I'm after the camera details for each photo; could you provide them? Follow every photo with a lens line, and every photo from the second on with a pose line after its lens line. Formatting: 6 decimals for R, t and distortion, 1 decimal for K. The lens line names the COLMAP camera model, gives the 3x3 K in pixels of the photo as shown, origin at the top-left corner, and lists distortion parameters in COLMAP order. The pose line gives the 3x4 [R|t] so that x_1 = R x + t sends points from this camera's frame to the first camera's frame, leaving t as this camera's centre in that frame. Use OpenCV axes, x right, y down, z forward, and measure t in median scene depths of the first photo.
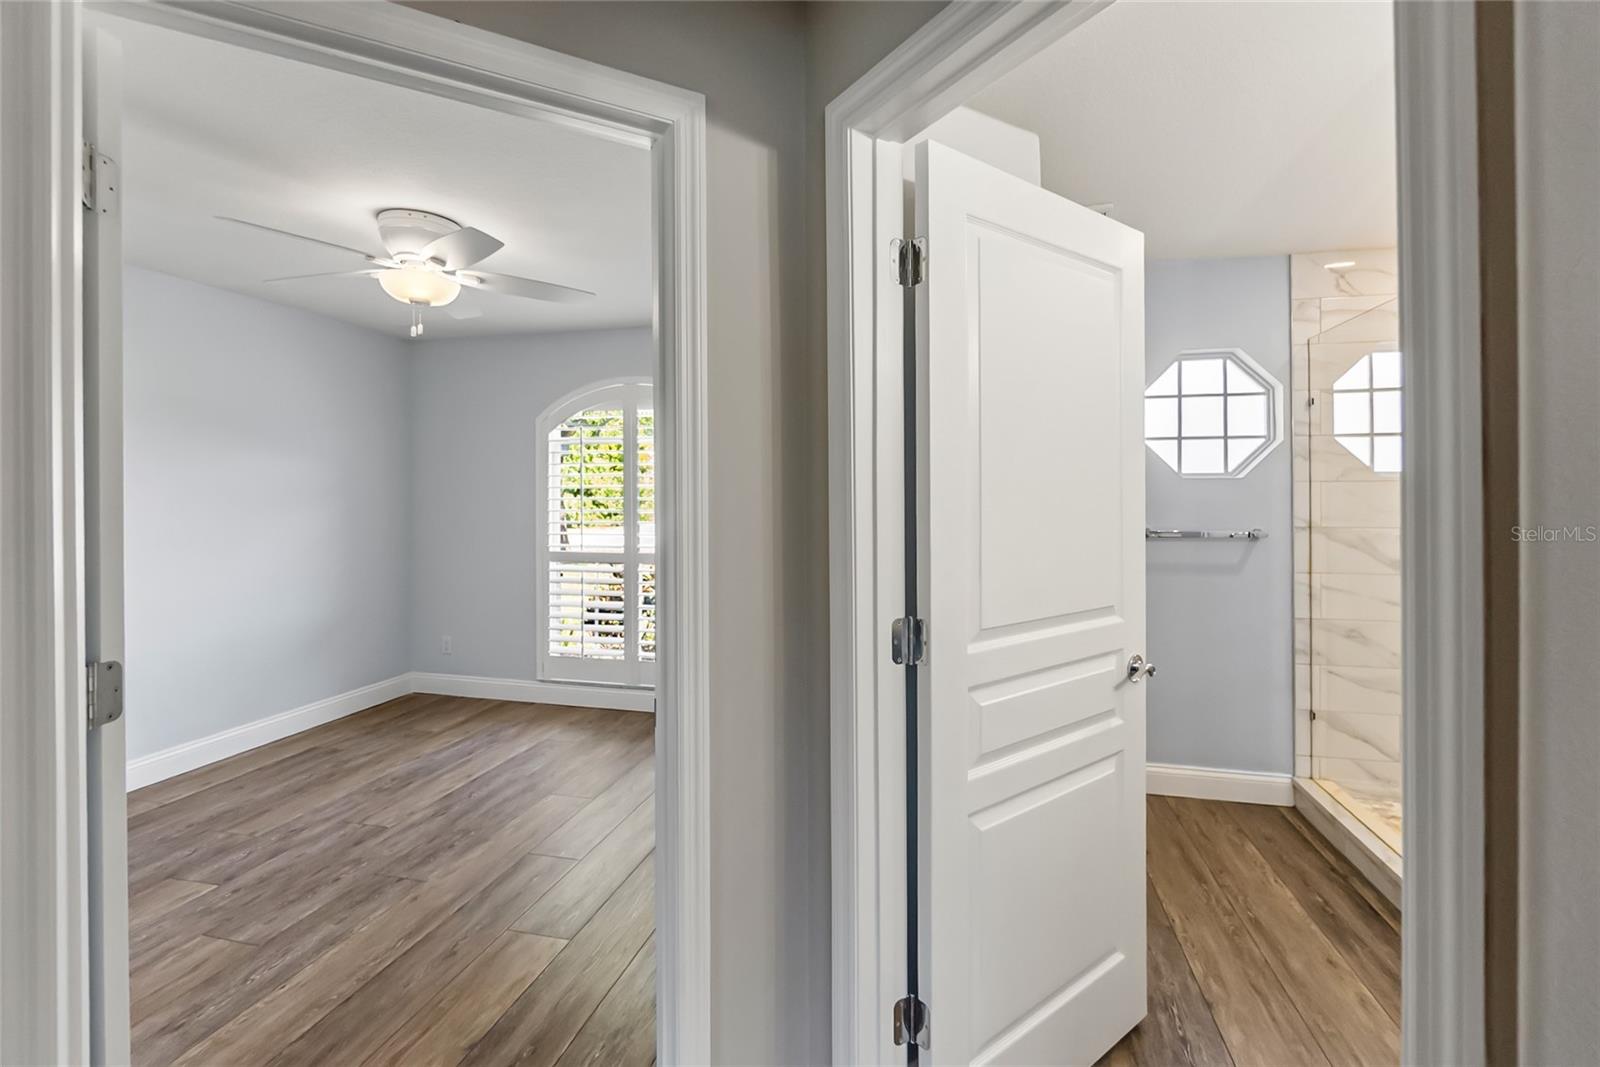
lens RADIAL K [[704.6, 0, 805.6], [0, 704.6, 501.4], [0, 0, 1]] dist [-0.003002, -0.000516]
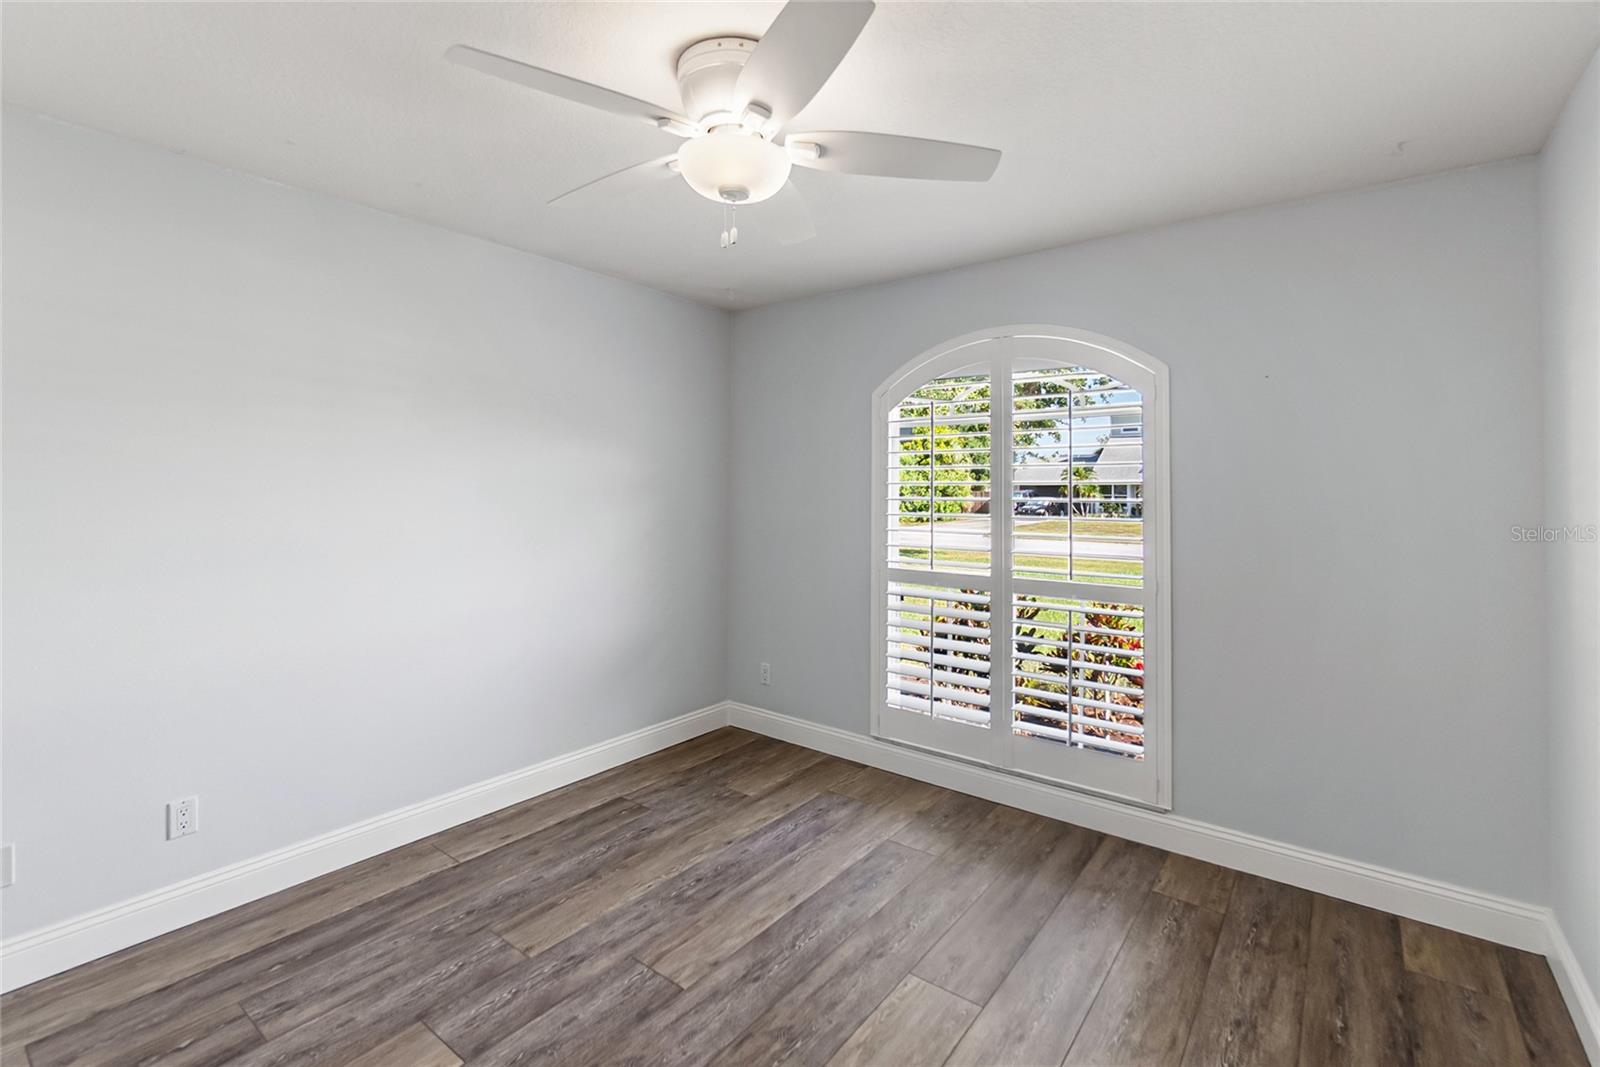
lens RADIAL K [[704.6, 0, 805.6], [0, 704.6, 501.4], [0, 0, 1]] dist [-0.003002, -0.000516]
pose [[0.914461, 0.015057, -0.404393, -0.185870], [-0.012254, 0.999880, 0.009520, -0.008517], [0.404488, -0.003750, 0.914536, 0.362636]]
